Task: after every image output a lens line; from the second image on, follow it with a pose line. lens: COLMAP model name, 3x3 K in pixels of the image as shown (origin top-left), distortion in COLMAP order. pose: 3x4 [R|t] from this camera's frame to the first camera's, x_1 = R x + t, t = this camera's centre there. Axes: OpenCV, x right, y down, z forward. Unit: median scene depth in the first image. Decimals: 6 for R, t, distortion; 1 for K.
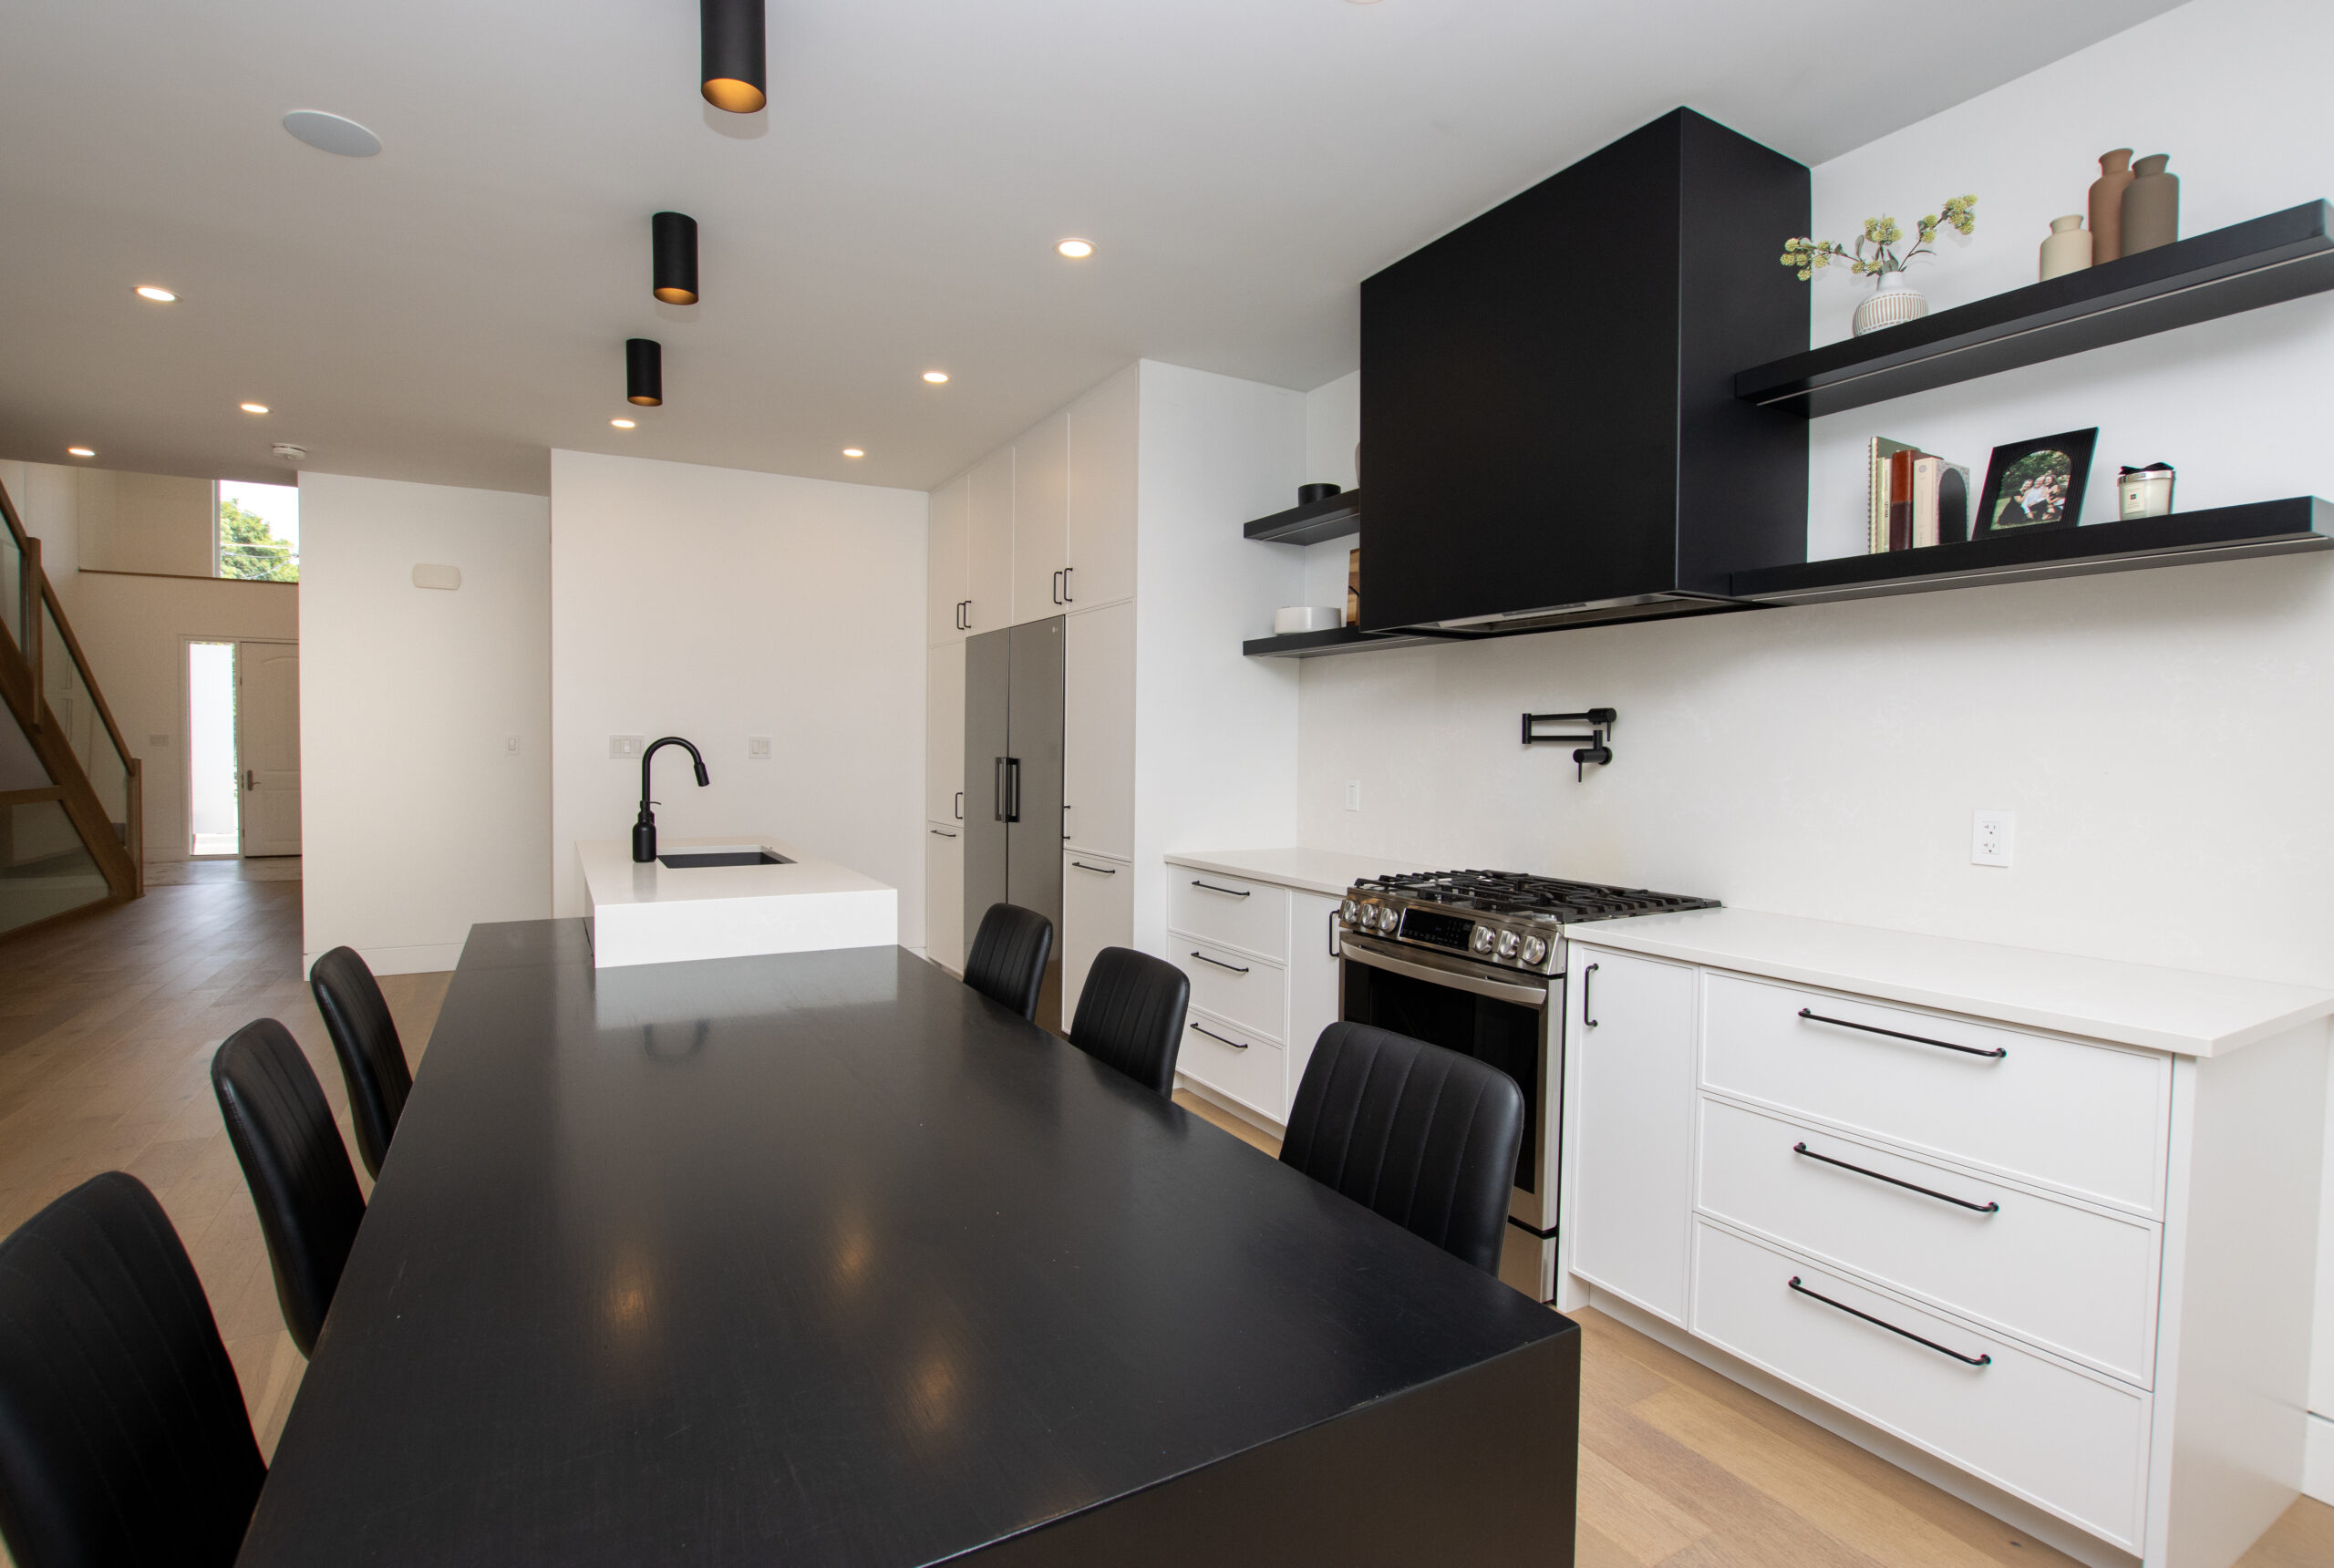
lens RADIAL K [[1075.0, 0, 1137.9], [0, 1075.0, 780.1], [0, 0, 1]] dist [-0.028014, 0.000792]
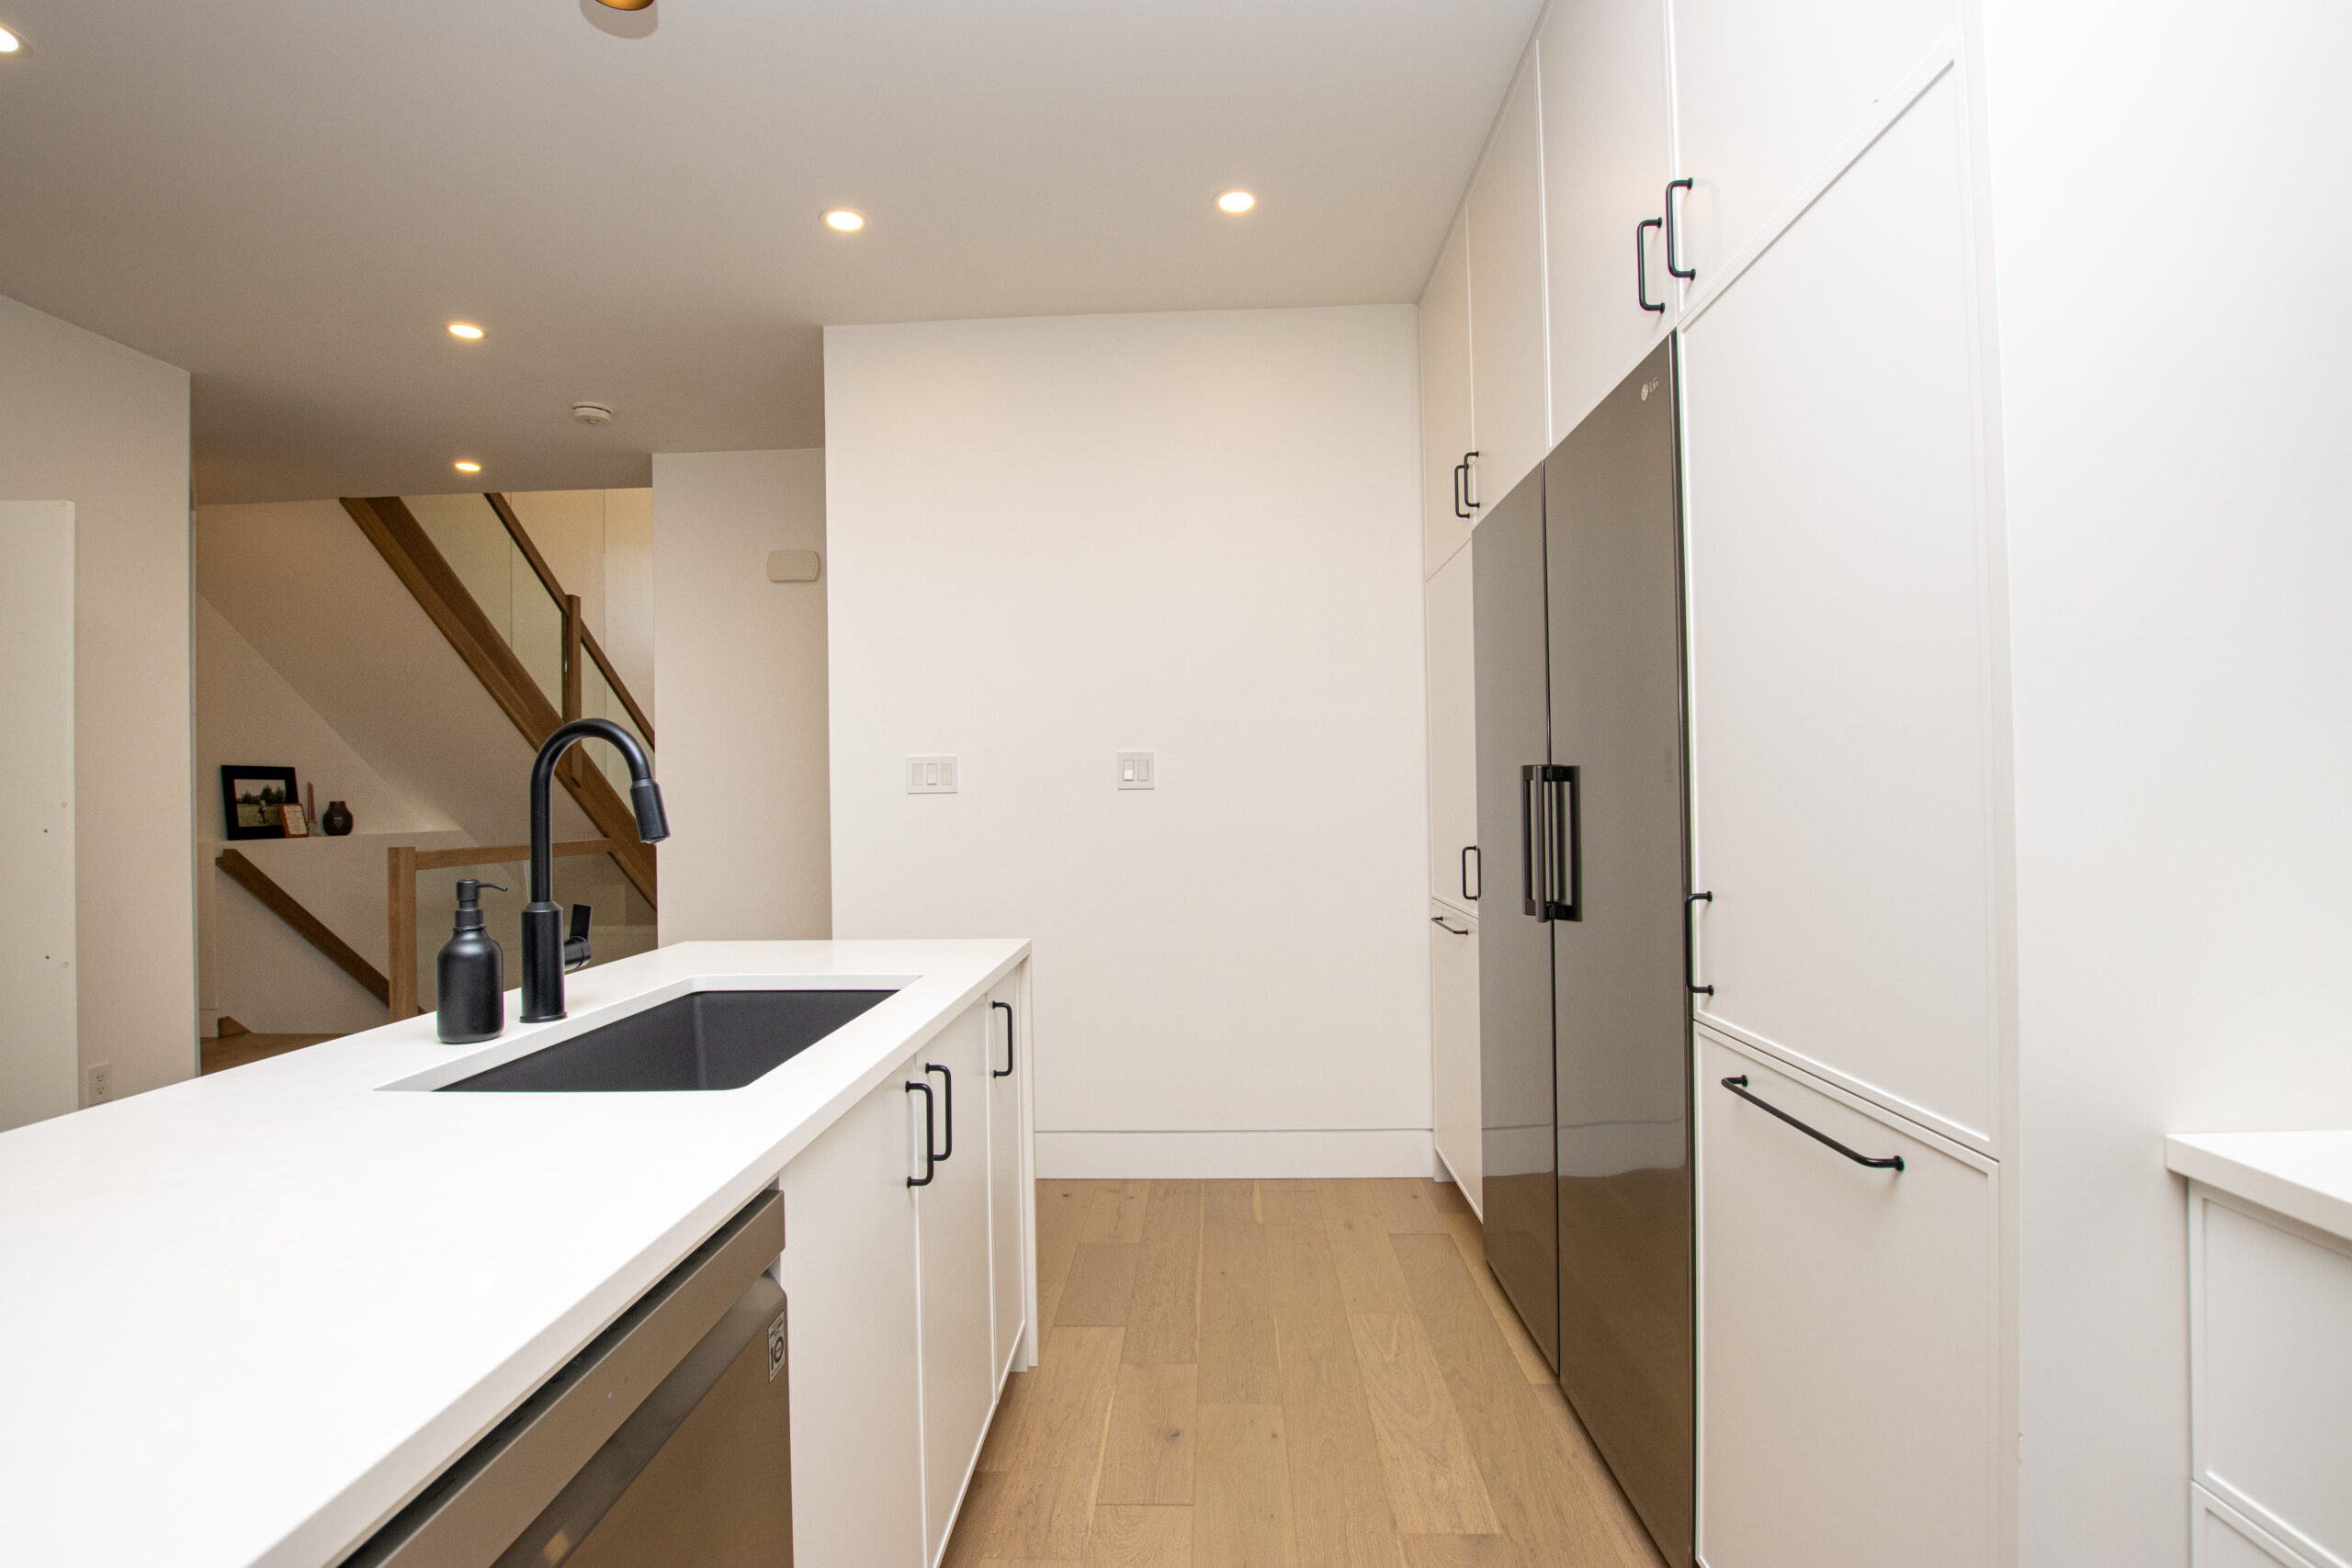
lens RADIAL K [[1098.7, 0, 1176.0], [0, 1098.7, 784.0], [0, 0, 1]] dist [-0.023984, 0.000214]
pose [[0.860263, -0.031126, -0.508900, -0.053472], [0.013358, 0.999168, -0.038533, 0.002114], [0.509676, 0.026351, 0.859963, 1.026015]]
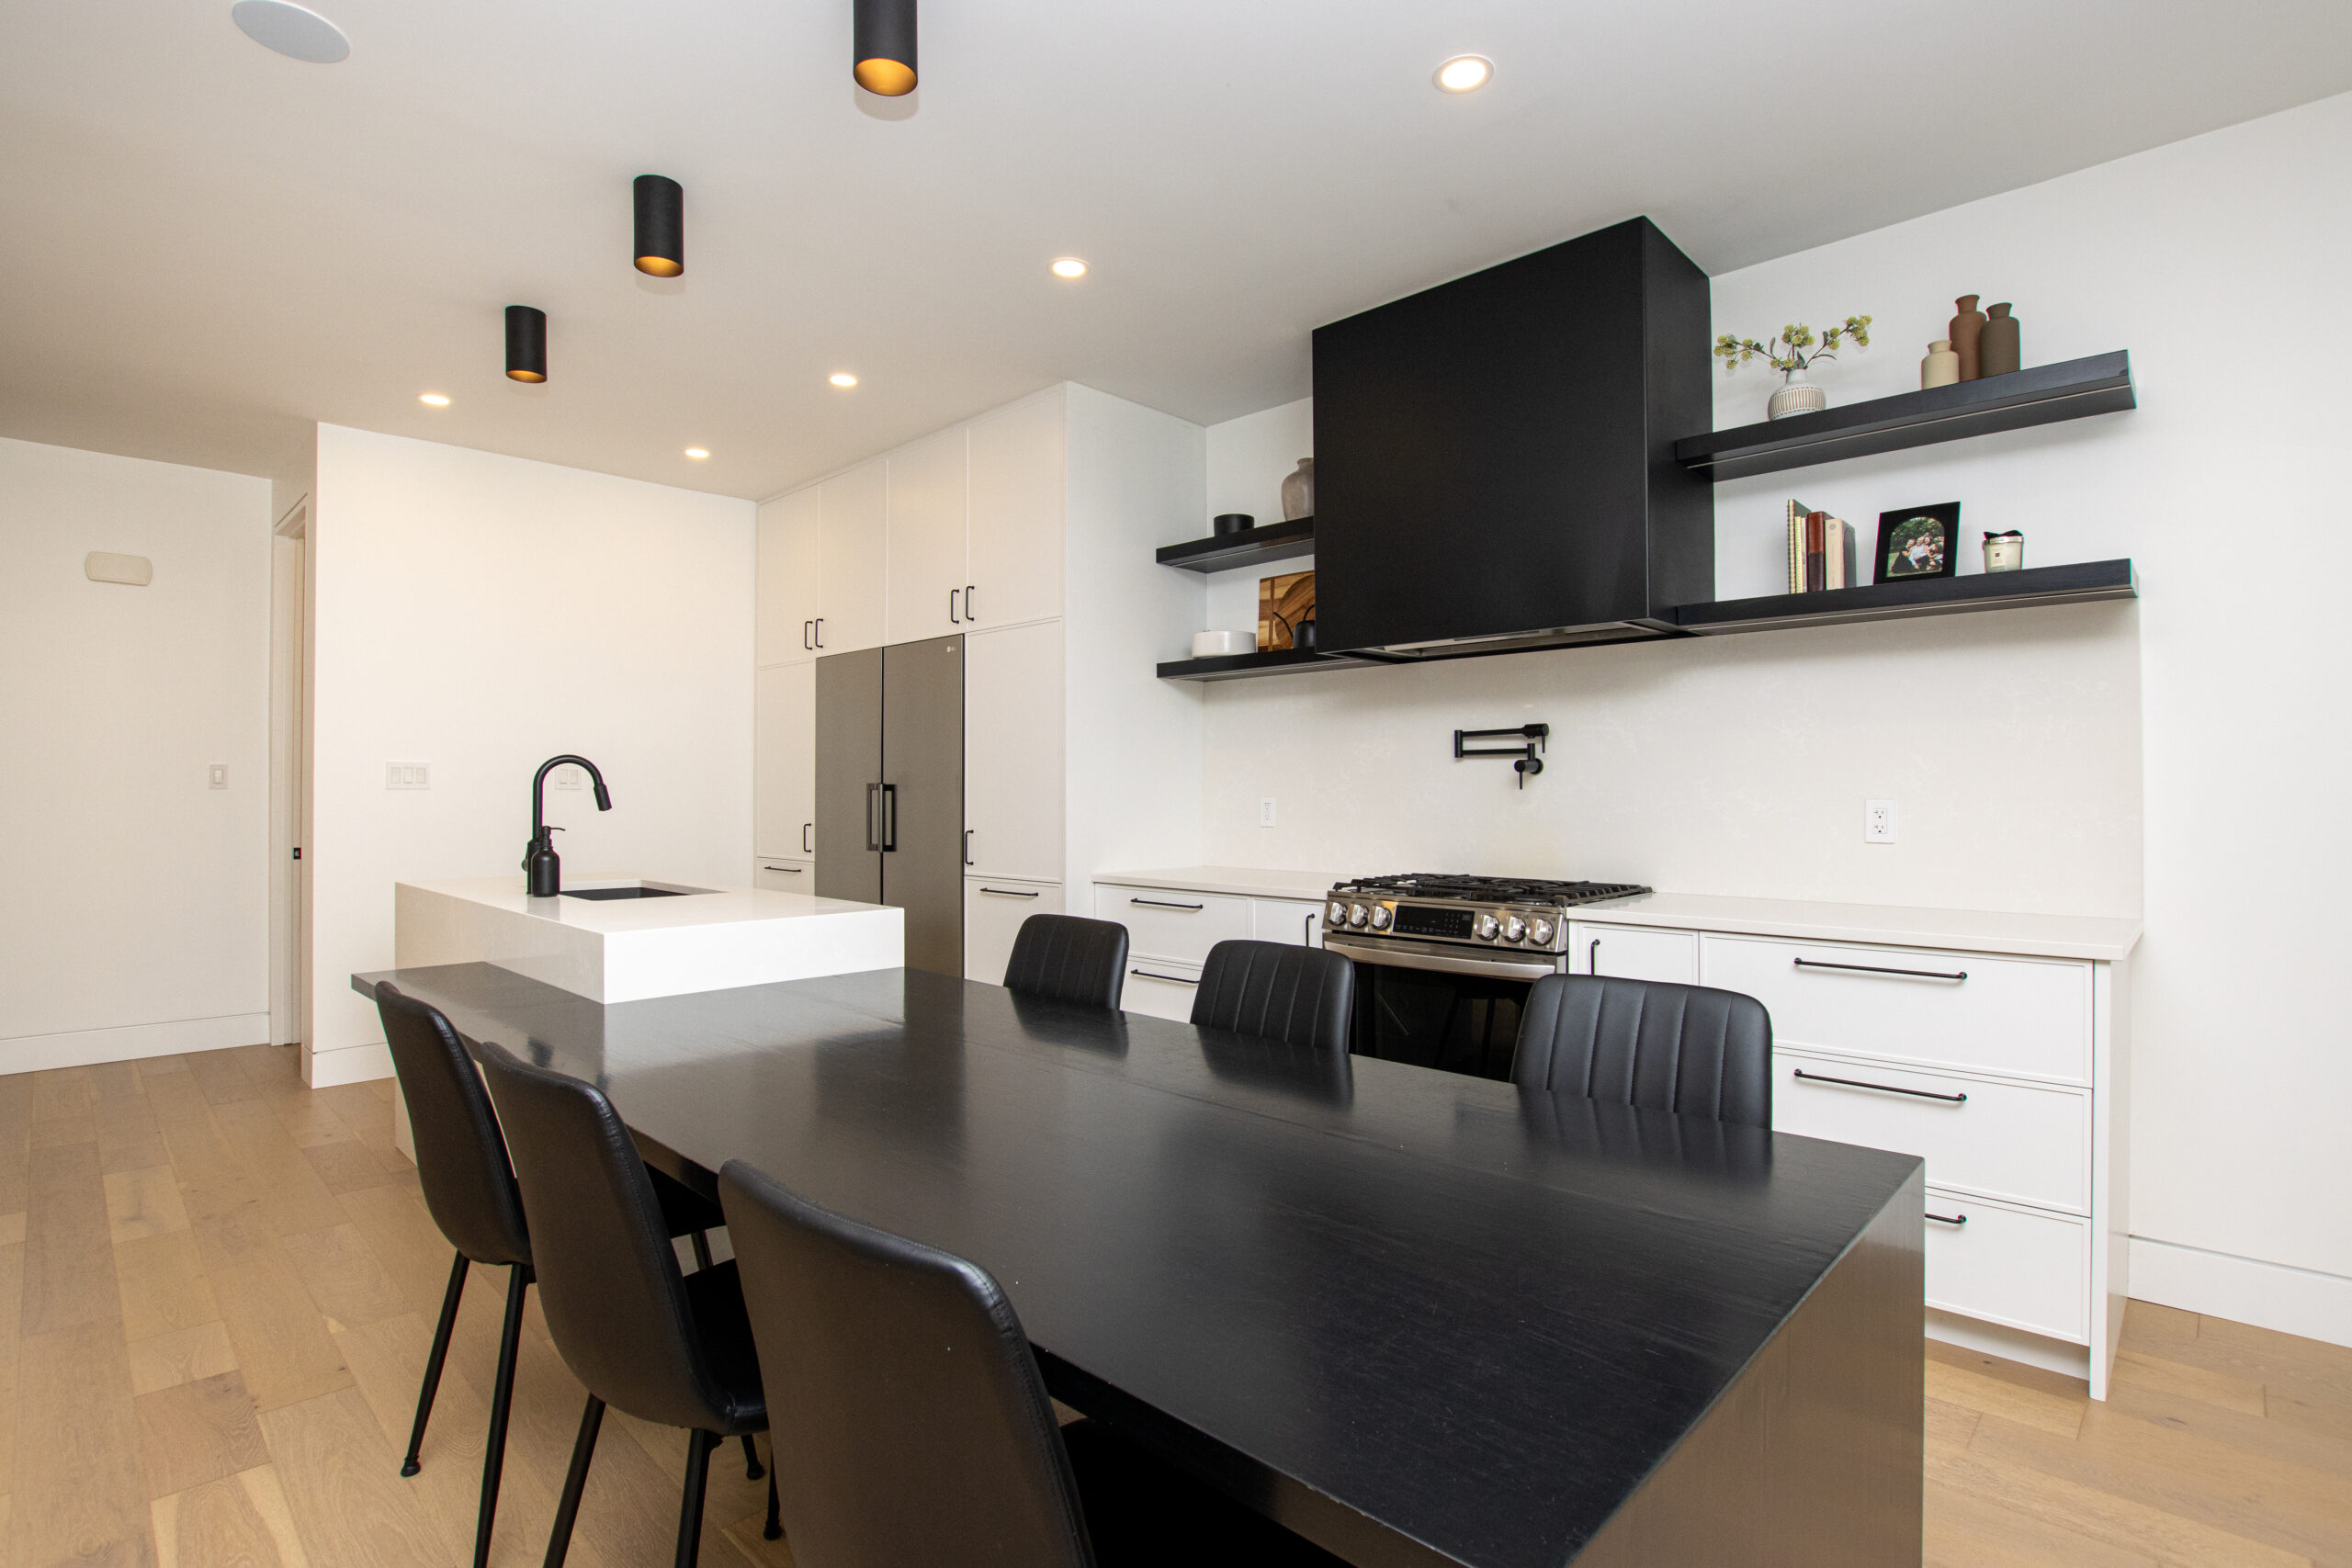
lens RADIAL K [[1120.7, 0, 1149.6], [0, 1120.7, 783.4], [0, 0, 1]] dist [-0.026511, -0.000040]
pose [[0.960006, -0.006813, 0.279898, -0.313994], [0.017506, 0.999208, -0.035722, 0.033171], [-0.279433, 0.039193, 0.959365, -0.019455]]
